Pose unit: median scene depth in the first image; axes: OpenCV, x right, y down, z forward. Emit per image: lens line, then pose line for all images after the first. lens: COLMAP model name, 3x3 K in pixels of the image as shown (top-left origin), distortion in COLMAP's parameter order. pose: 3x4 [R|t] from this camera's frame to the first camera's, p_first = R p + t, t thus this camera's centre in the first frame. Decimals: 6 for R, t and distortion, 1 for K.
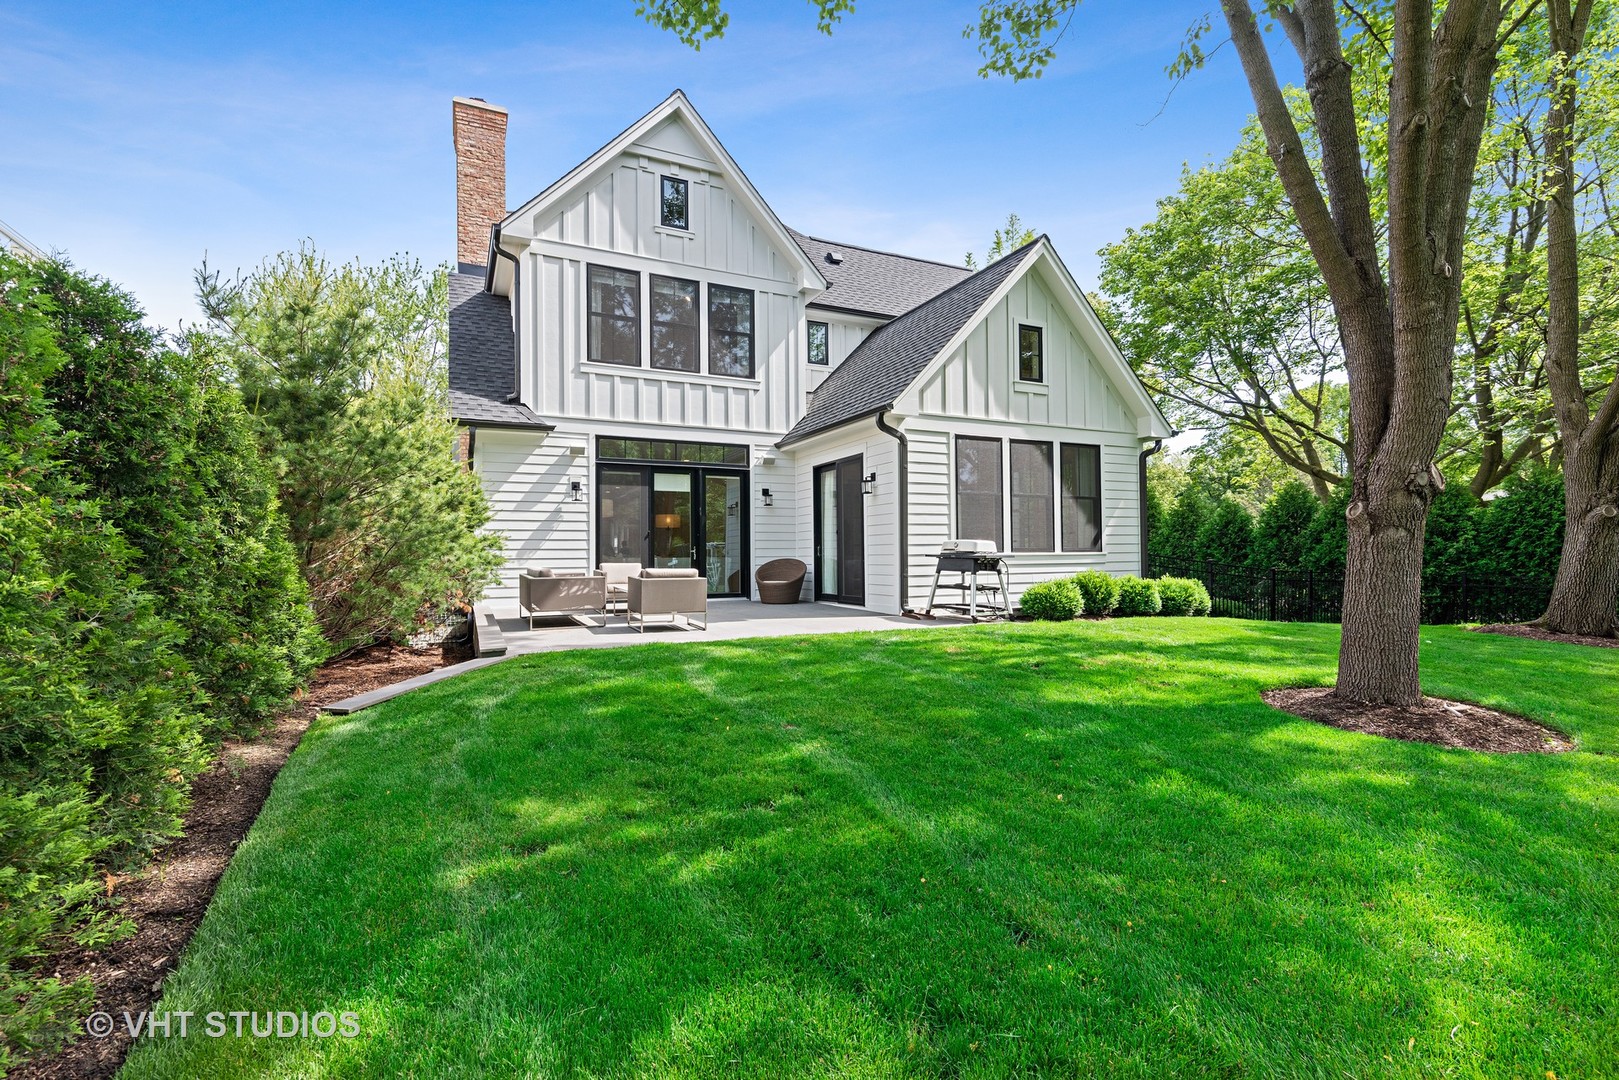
lens RADIAL K [[751.3, 0, 809.7], [0, 751.3, 549.4], [0, 0, 1]] dist [0.016768, -0.000761]
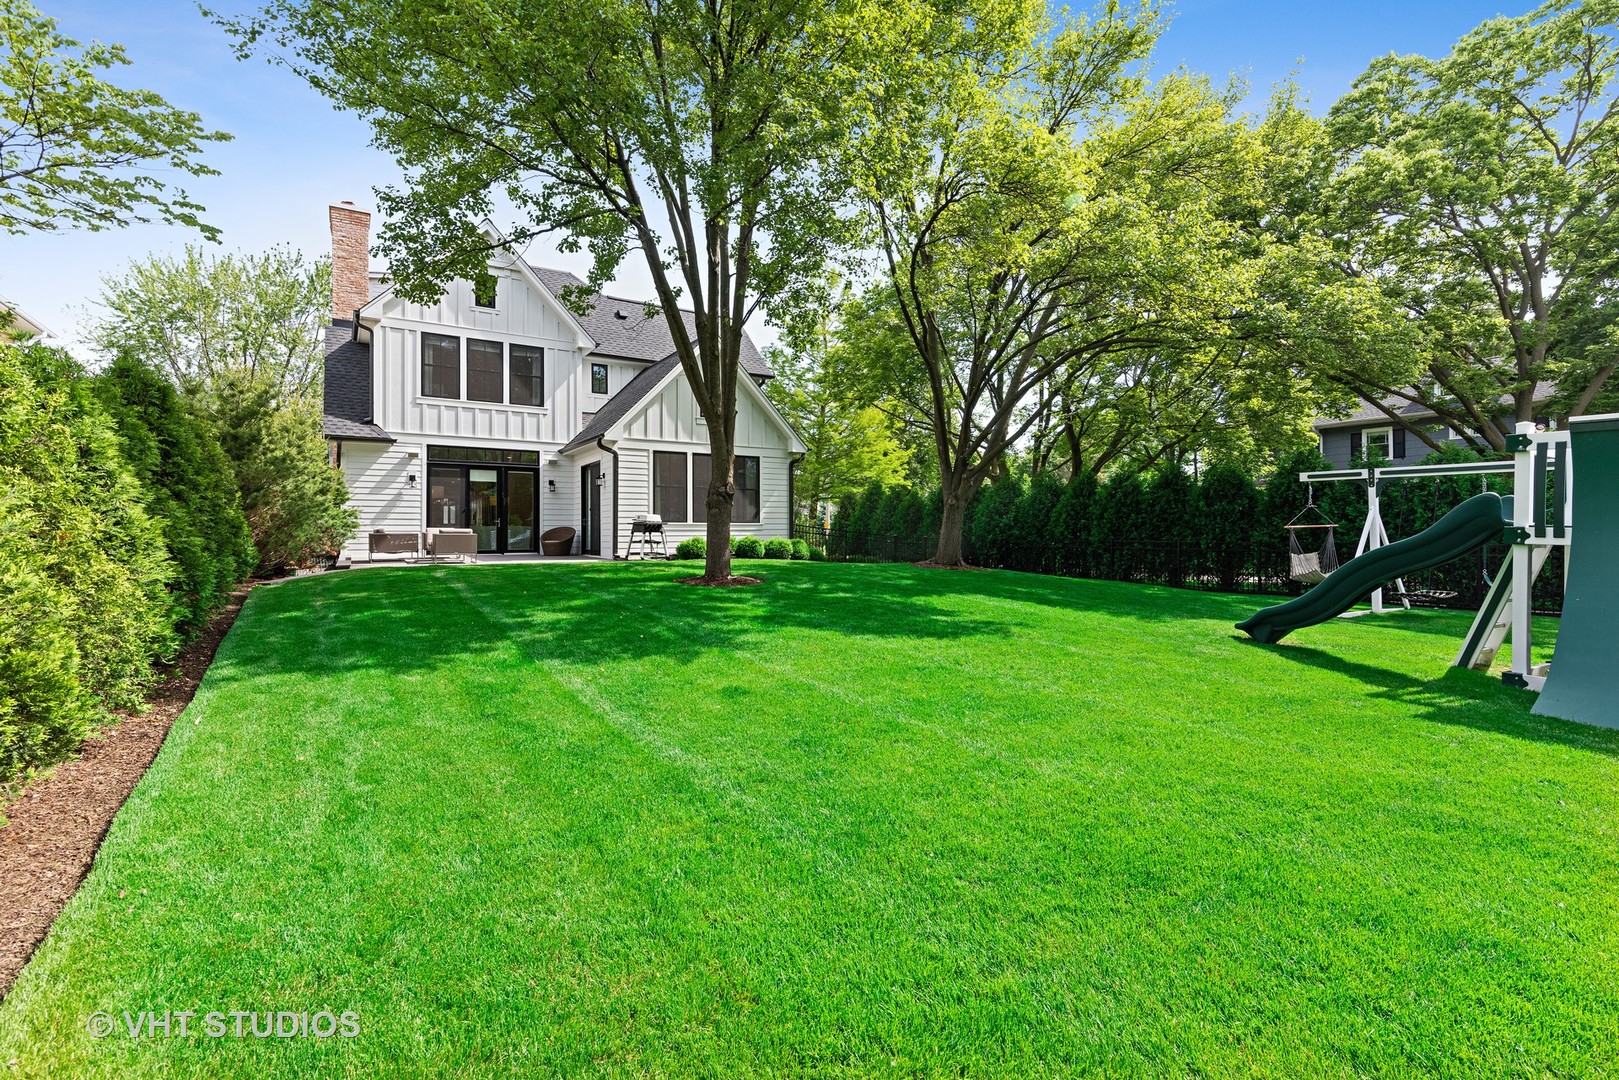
lens RADIAL K [[751.3, 0, 810.5], [0, 751.3, 529.6], [0, 0, 1]] dist [0.016768, -0.000761]
pose [[0.993158, 0.005095, 0.116670, 0.318644], [-0.005158, 0.999987, 0.000238, 0.016787], [-0.116667, -0.000838, 0.993171, -0.627841]]
